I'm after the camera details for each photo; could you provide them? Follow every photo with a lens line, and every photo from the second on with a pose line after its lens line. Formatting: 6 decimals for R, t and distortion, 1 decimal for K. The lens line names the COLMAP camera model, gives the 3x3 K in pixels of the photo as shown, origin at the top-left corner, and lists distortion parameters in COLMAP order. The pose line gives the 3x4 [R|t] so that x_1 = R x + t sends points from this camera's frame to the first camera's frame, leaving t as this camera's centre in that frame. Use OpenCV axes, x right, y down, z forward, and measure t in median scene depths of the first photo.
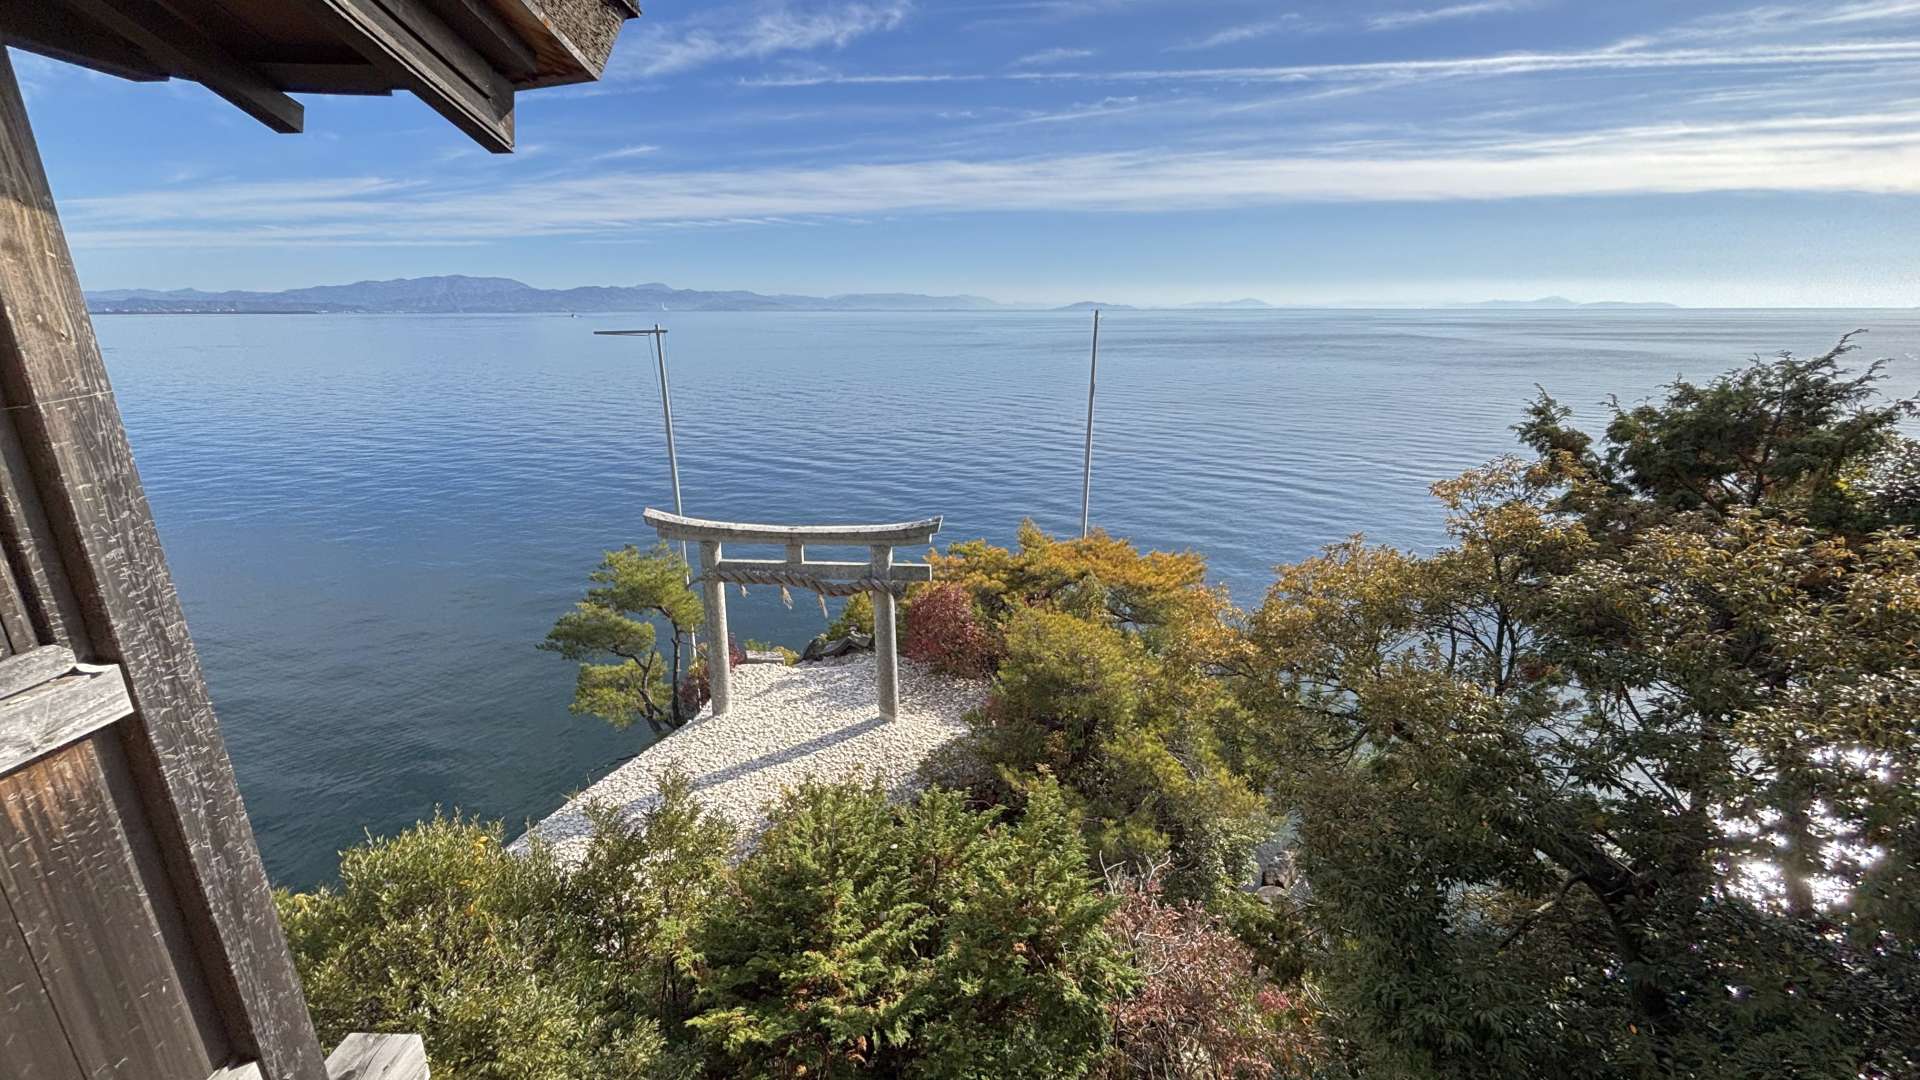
lens RADIAL K [[759.3, 0, 967.6], [0, 759.3, 544.1], [0, 0, 1]] dist [0.007957, 0.001437]
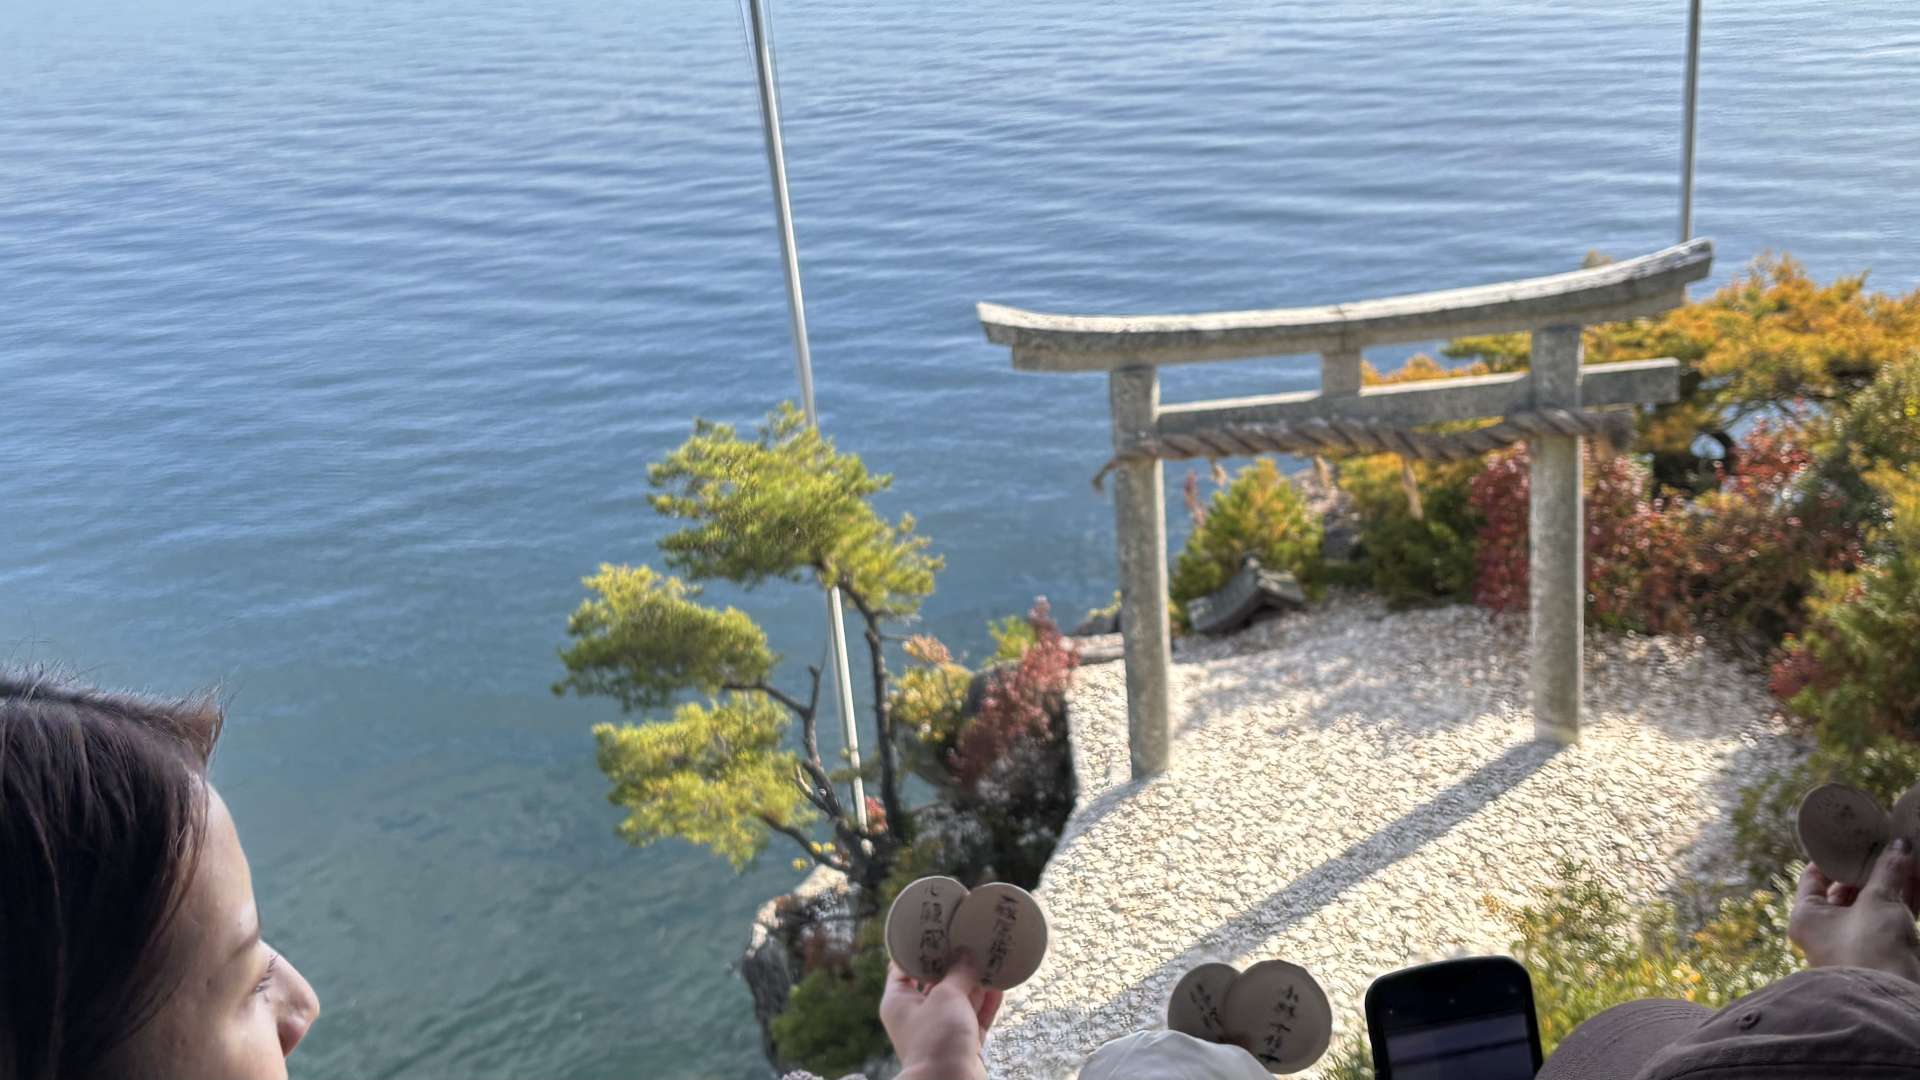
lens RADIAL K [[1917.1, 0, 979.3], [0, 1917.1, 532.0], [0, 0, 1]] dist [0.063086, 0.000000]
pose [[0.992226, -0.117821, 0.040060, -0.475029], [0.114393, 0.990275, 0.079186, -0.006660], [-0.049001, -0.073988, 0.996055, -0.047191]]
